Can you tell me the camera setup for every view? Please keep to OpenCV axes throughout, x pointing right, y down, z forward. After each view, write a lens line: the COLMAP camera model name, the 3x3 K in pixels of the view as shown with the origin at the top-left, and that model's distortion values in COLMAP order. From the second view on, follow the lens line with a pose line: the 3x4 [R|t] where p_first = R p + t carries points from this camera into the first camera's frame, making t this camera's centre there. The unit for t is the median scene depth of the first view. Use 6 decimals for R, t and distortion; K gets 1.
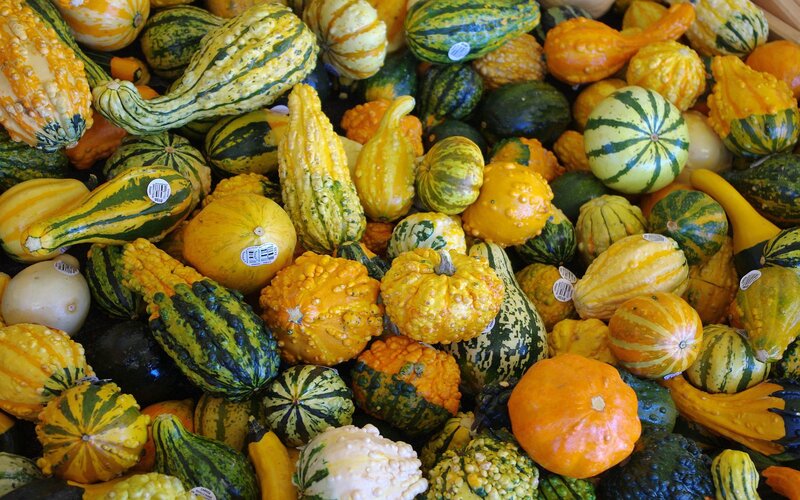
lens RADIAL K [[1466.1, 0, 400.0], [0, 1466.1, 250.0], [0, 0, 1]] dist [0.069037, 0.128509]
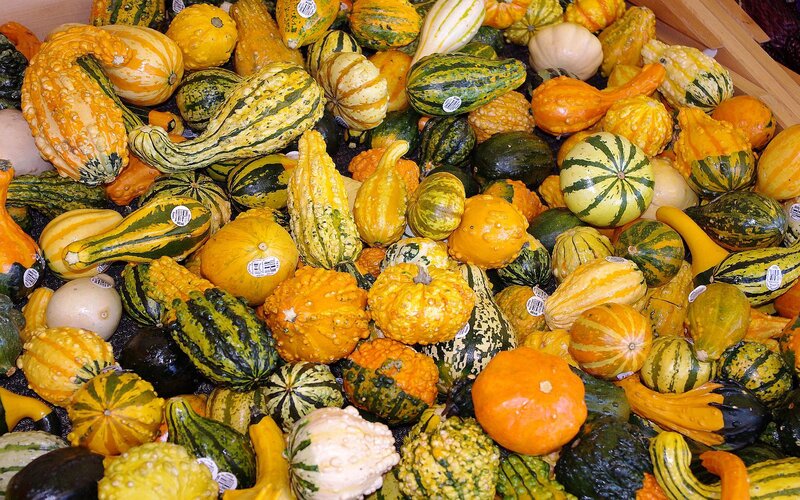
lens RADIAL K [[1466.1, 0, 400.0], [0, 1466.1, 250.0], [0, 0, 1]] dist [0.069037, 0.128509]
pose [[0.998008, -0.001846, -0.063054, 0.080444], [-0.003345, 0.996616, -0.082130, 0.079709], [0.062992, 0.082177, 0.994625, -0.140938]]
